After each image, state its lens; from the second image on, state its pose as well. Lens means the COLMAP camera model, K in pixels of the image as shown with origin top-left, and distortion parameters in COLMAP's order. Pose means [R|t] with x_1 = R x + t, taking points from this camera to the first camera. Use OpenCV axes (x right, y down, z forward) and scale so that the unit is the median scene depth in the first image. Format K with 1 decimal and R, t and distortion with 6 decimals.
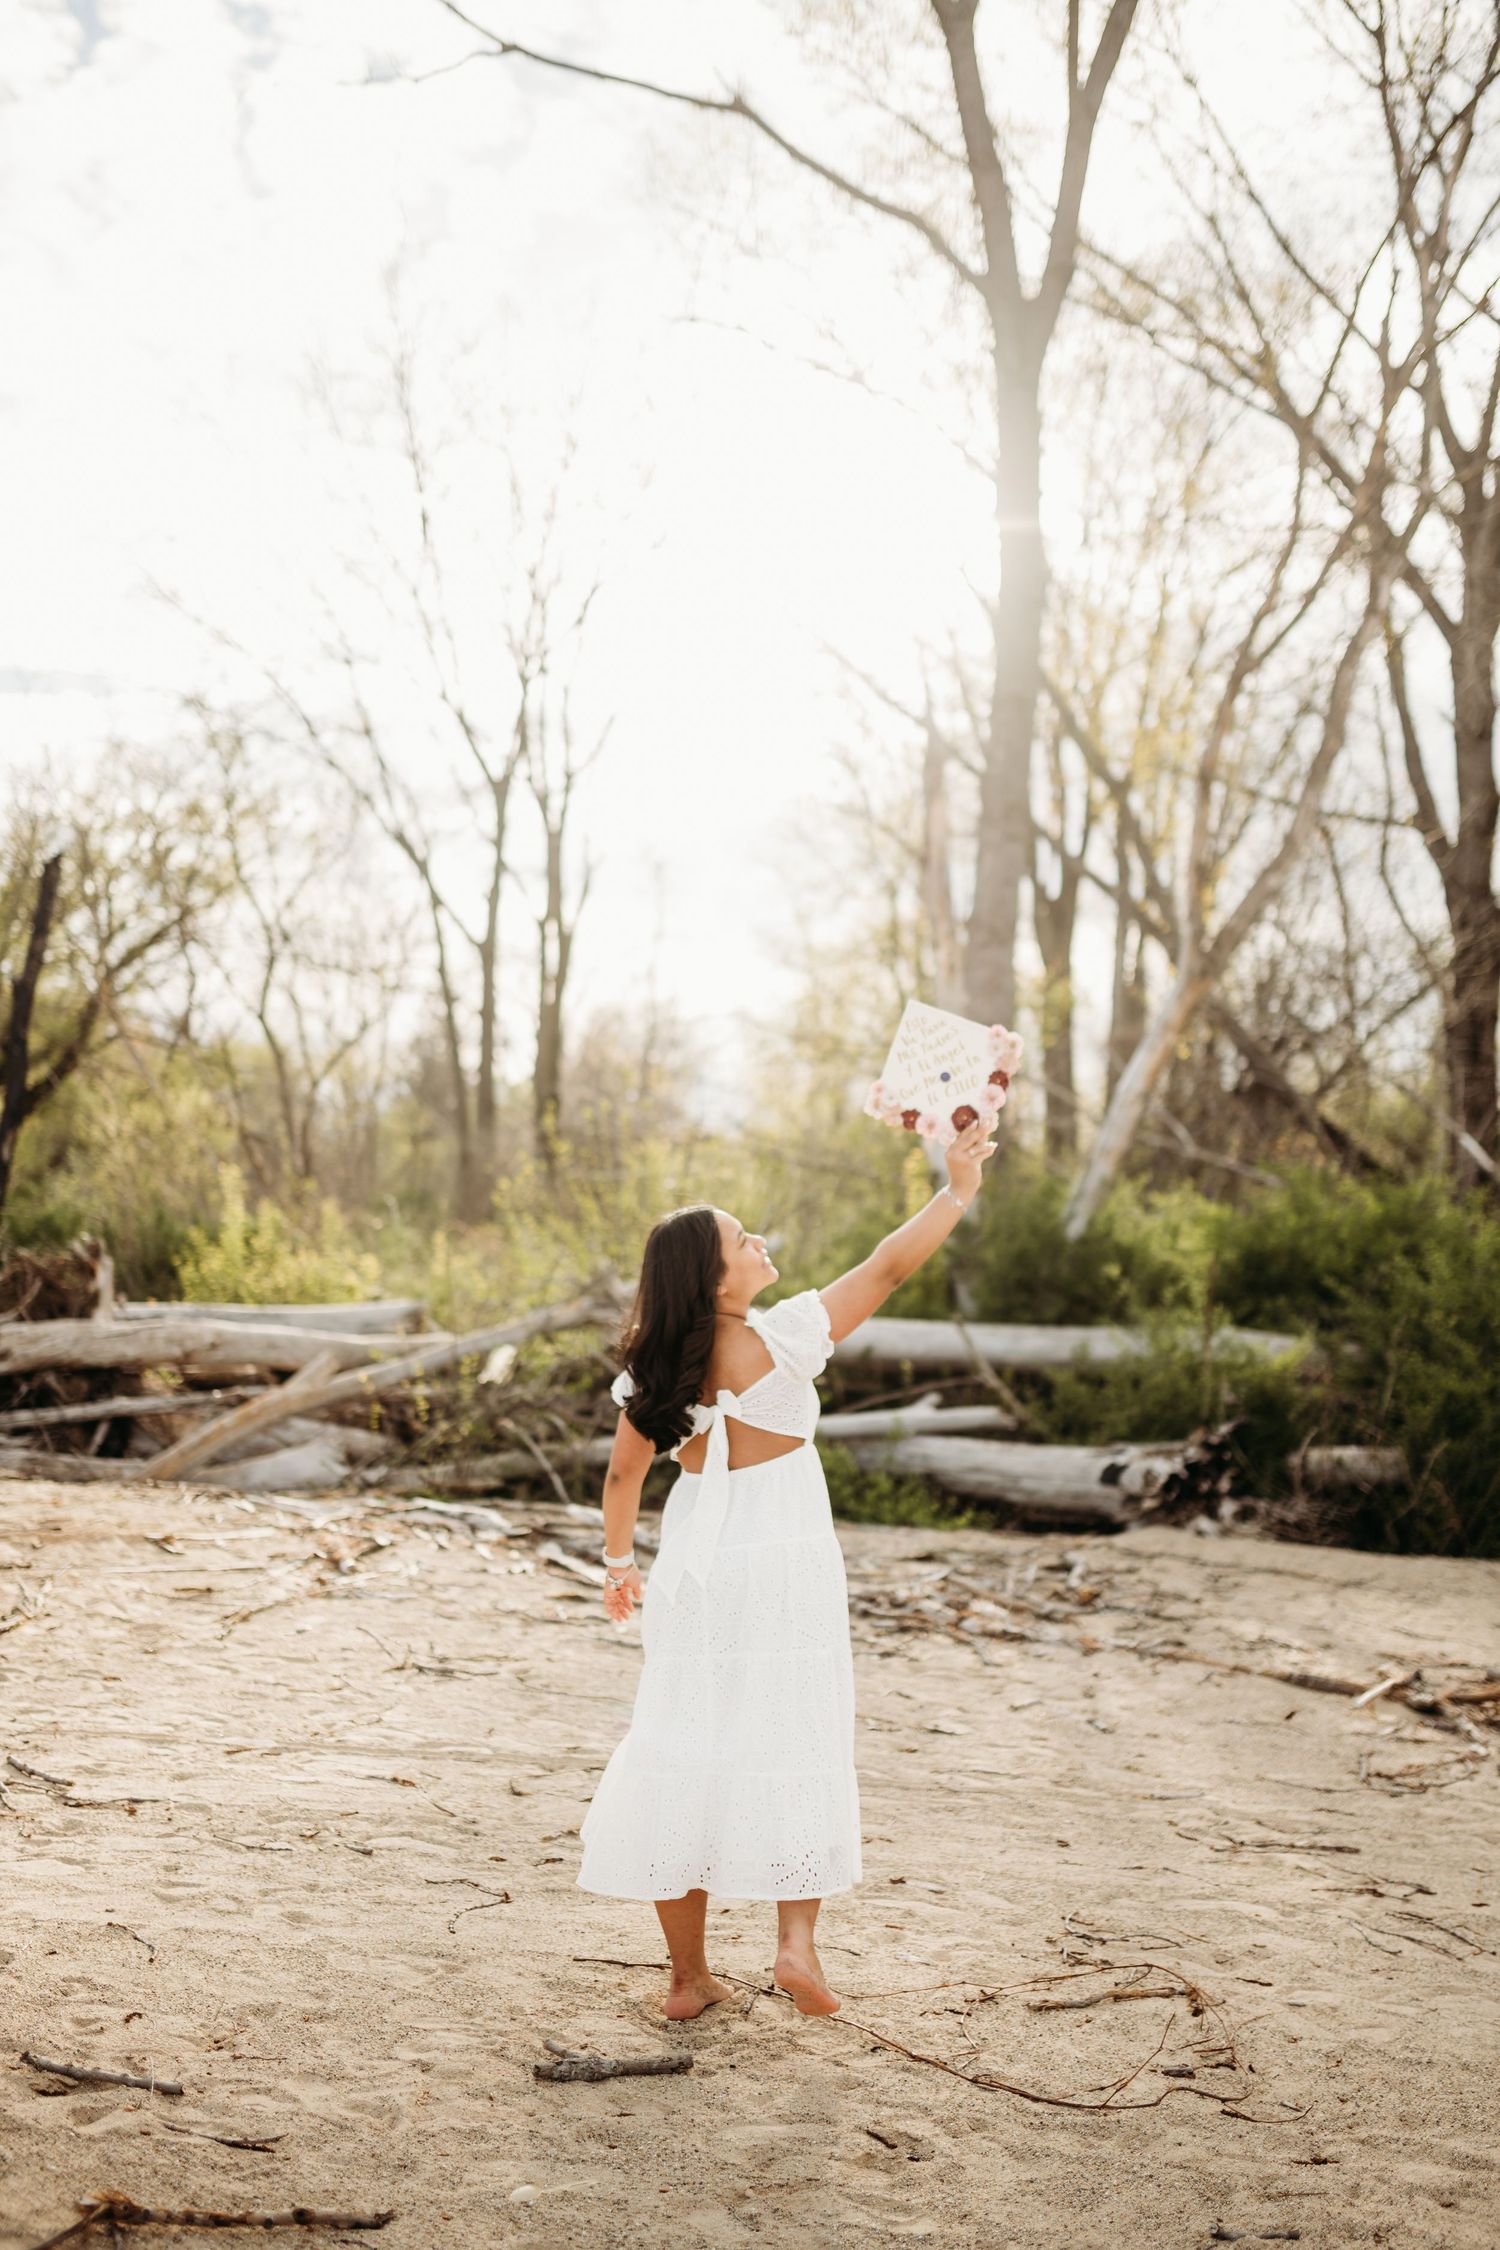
lens RADIAL K [[2204.1, 0, 748.0], [0, 2204.1, 1180.9], [0, 0, 1]] dist [-0.074430, 0.095188]
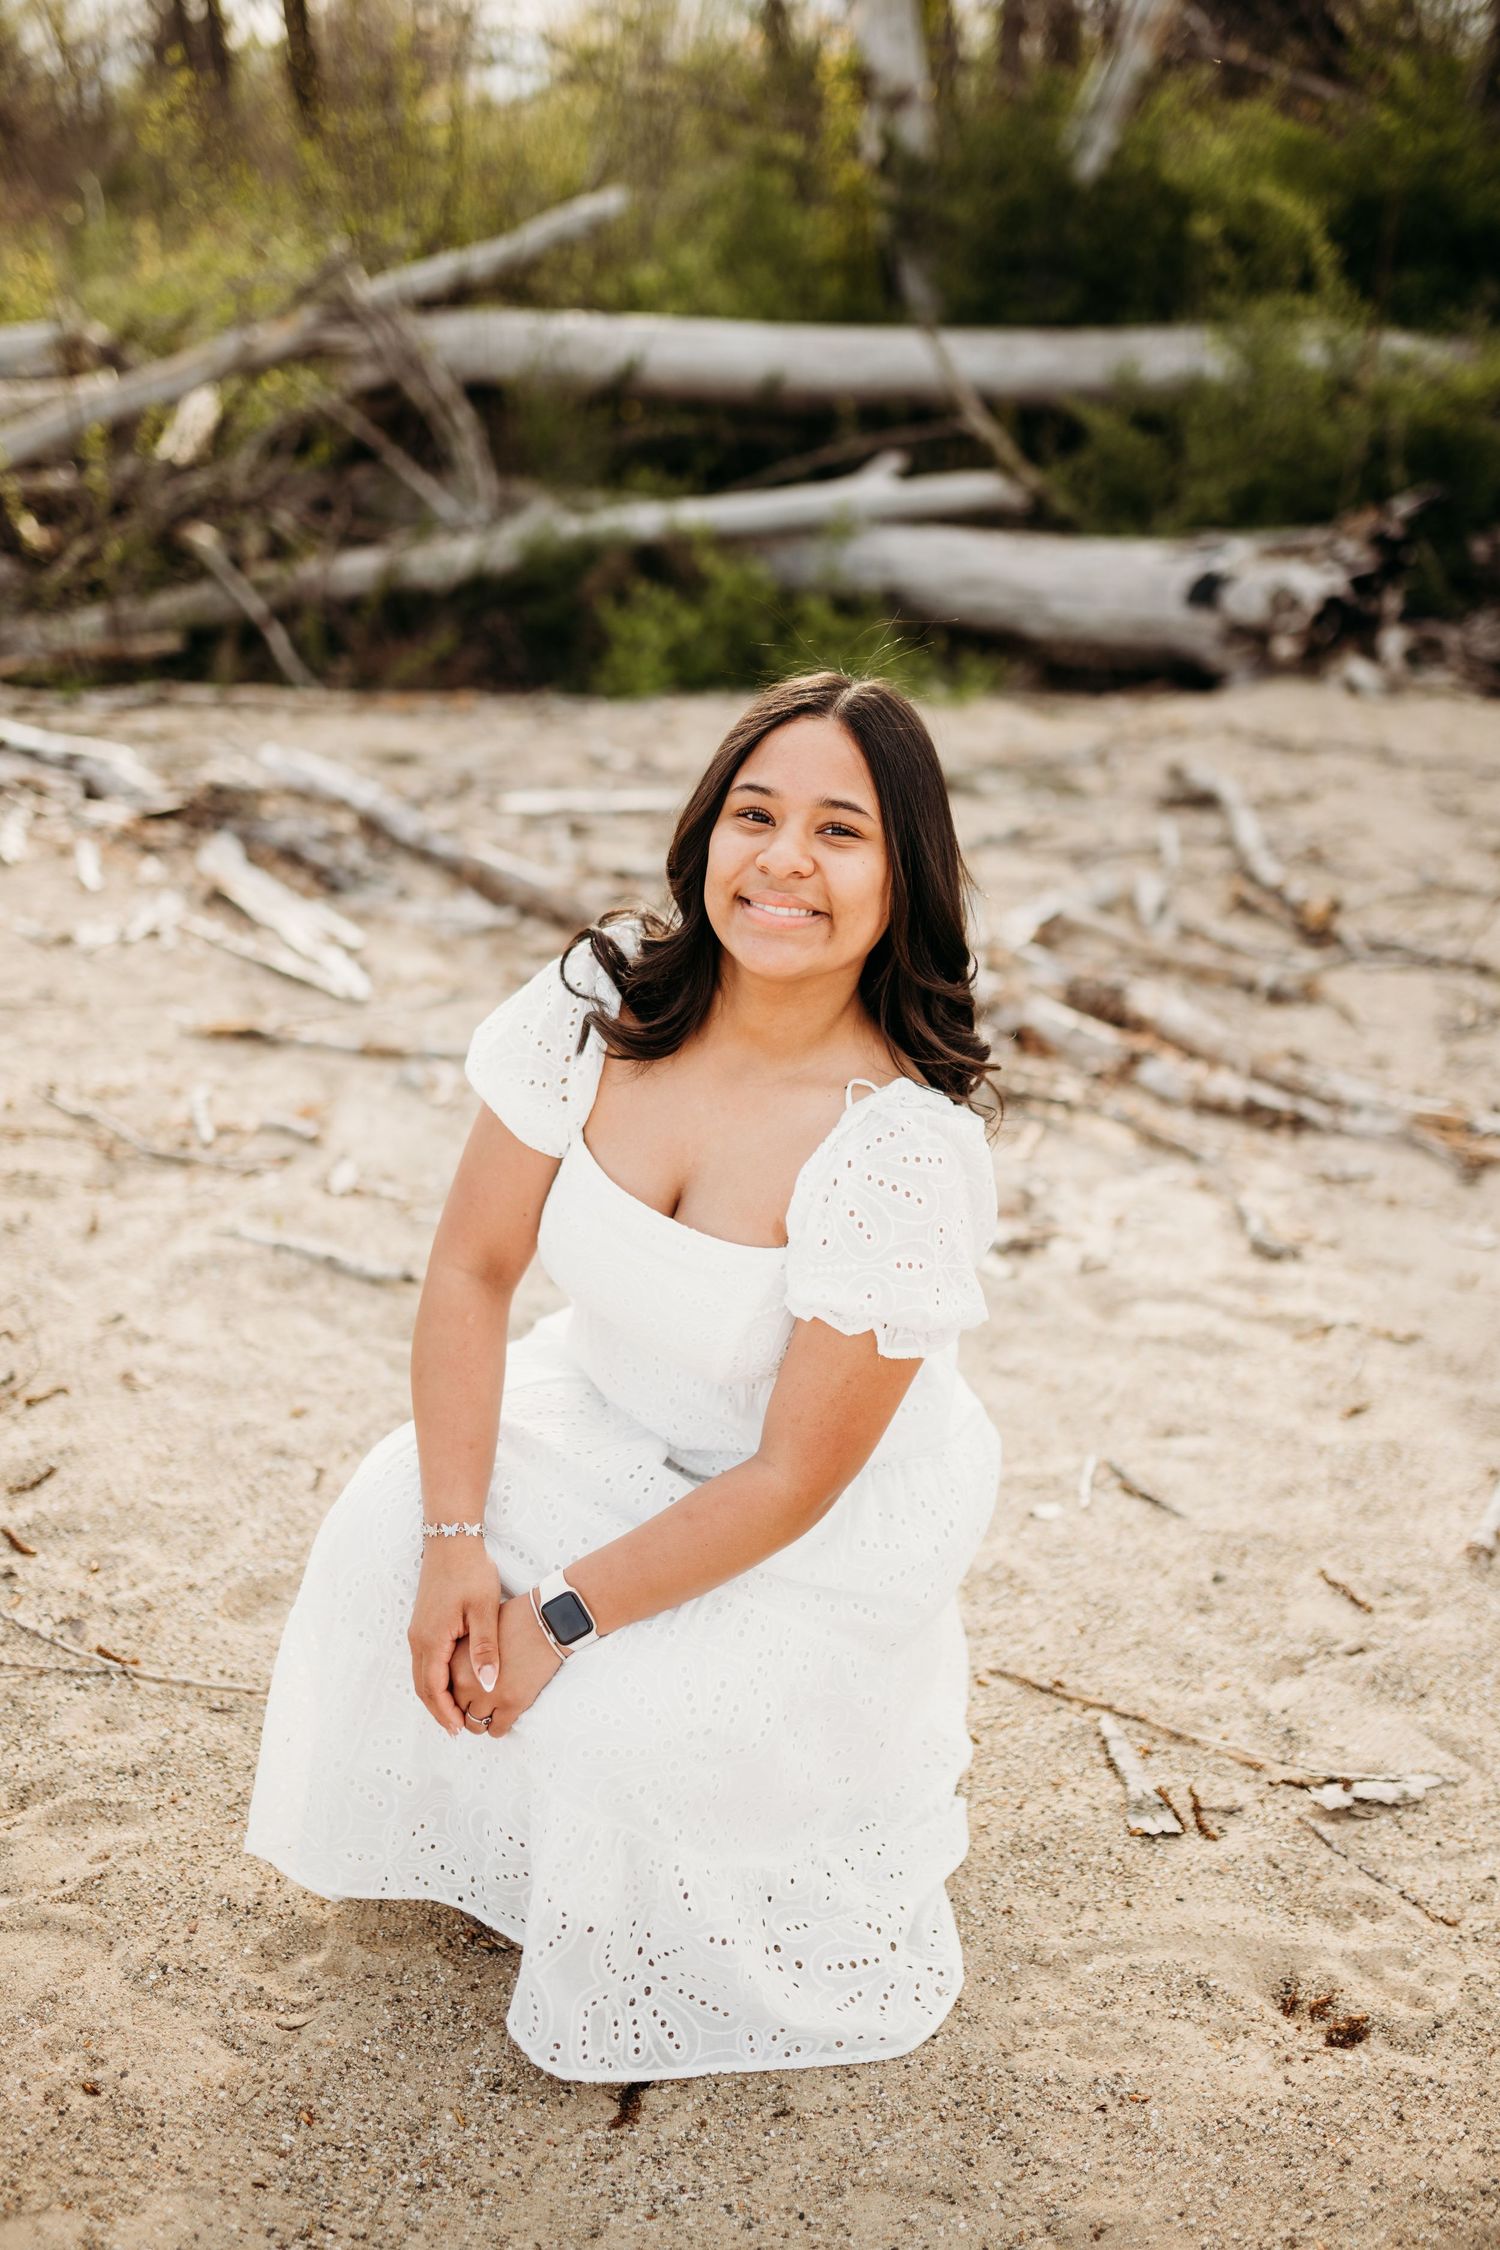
lens RADIAL K [[2204.1, 0, 748.0], [0, 2204.1, 1180.9], [0, 0, 1]] dist [-0.074430, 0.095188]
pose [[0.996334, -0.059900, 0.061084, -0.005126], [0.028344, 0.904785, 0.424924, 0.021238], [-0.080720, -0.421634, 0.903166, 0.386600]]
